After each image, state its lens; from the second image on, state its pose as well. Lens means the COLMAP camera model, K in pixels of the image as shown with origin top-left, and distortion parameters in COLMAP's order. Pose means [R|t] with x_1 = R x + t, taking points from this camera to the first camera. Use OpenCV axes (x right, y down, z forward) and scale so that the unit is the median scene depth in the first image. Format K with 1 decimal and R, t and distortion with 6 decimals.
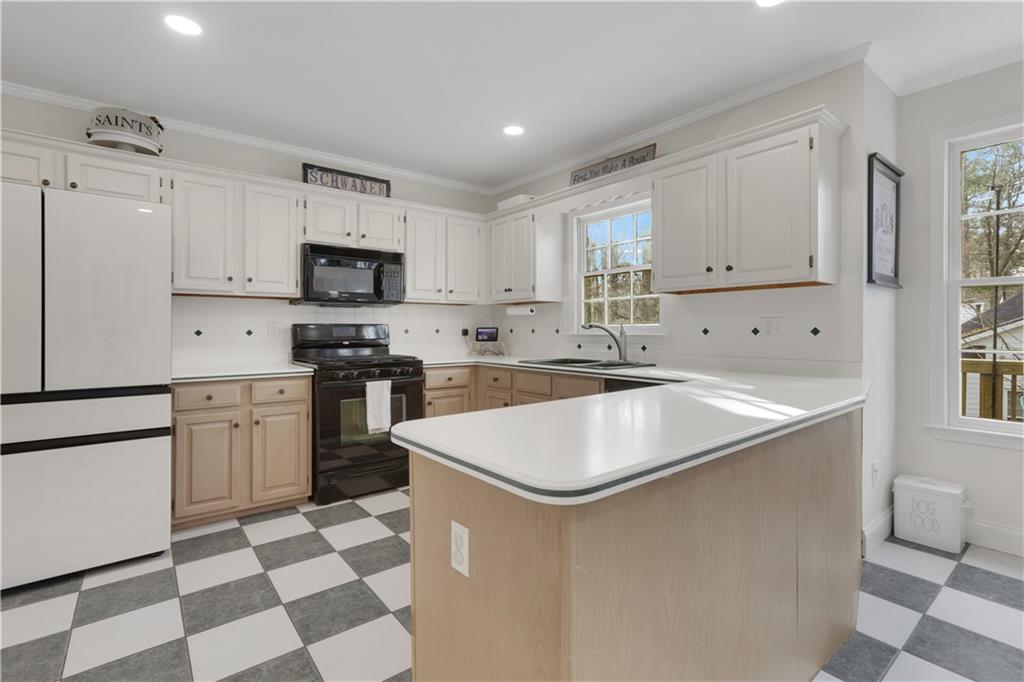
lens RADIAL K [[479.7, 0, 513.2], [0, 479.7, 330.5], [0, 0, 1]] dist [-0.011775, 0.009744]
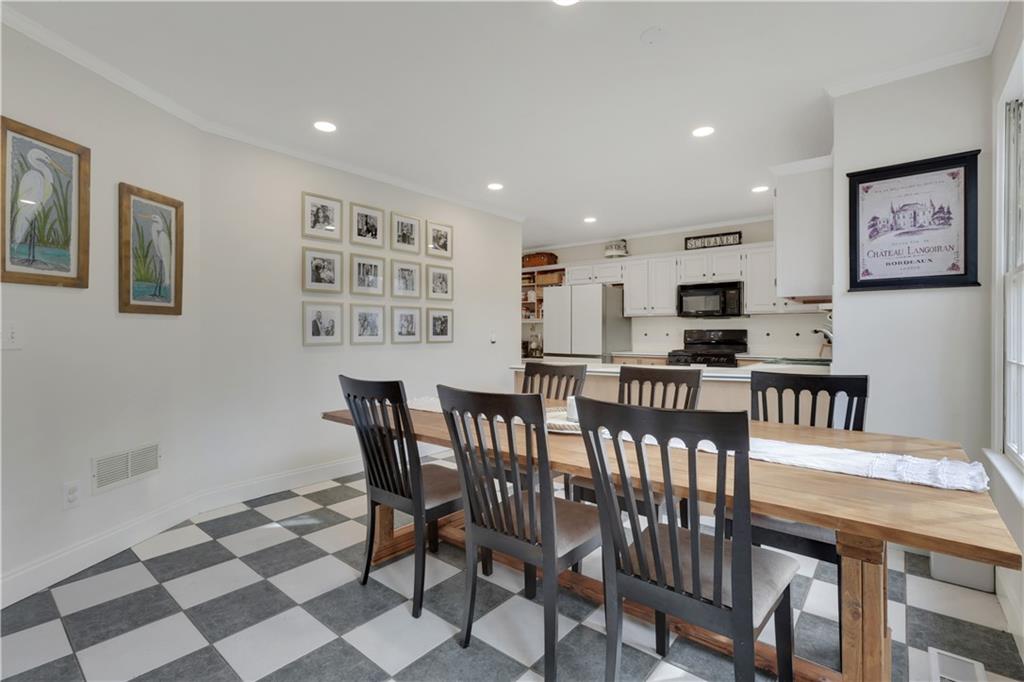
lens RADIAL K [[479.7, 0, 501.3], [0, 479.7, 335.0], [0, 0, 1]] dist [-0.011775, 0.009744]
pose [[0.180021, 0.002138, -0.983660, 1.147231], [0.000236, 0.999998, 0.002217, 0.000980], [0.983663, -0.000631, 0.180020, 0.016677]]
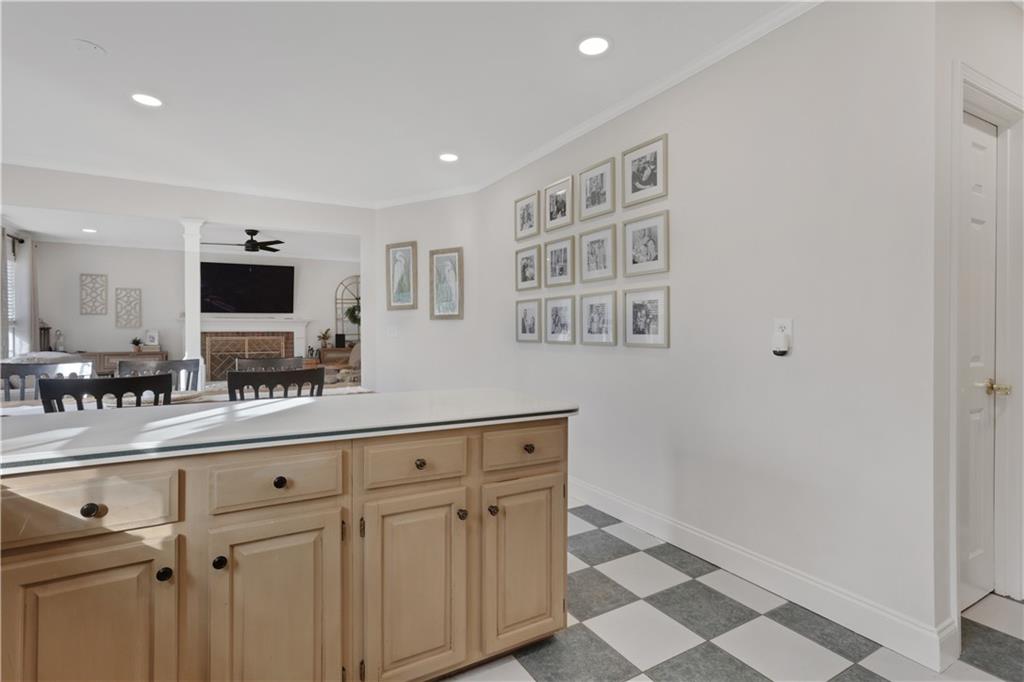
lens RADIAL K [[506.1, 0, 522.8], [0, 506.1, 333.5], [0, 0, 1]] dist [0.000796, 0.010964]
pose [[-0.989372, 0.008001, 0.145188, -0.108726], [0.009659, 0.999896, 0.010720, -0.006678], [-0.145087, 0.012009, -0.989346, 0.938913]]
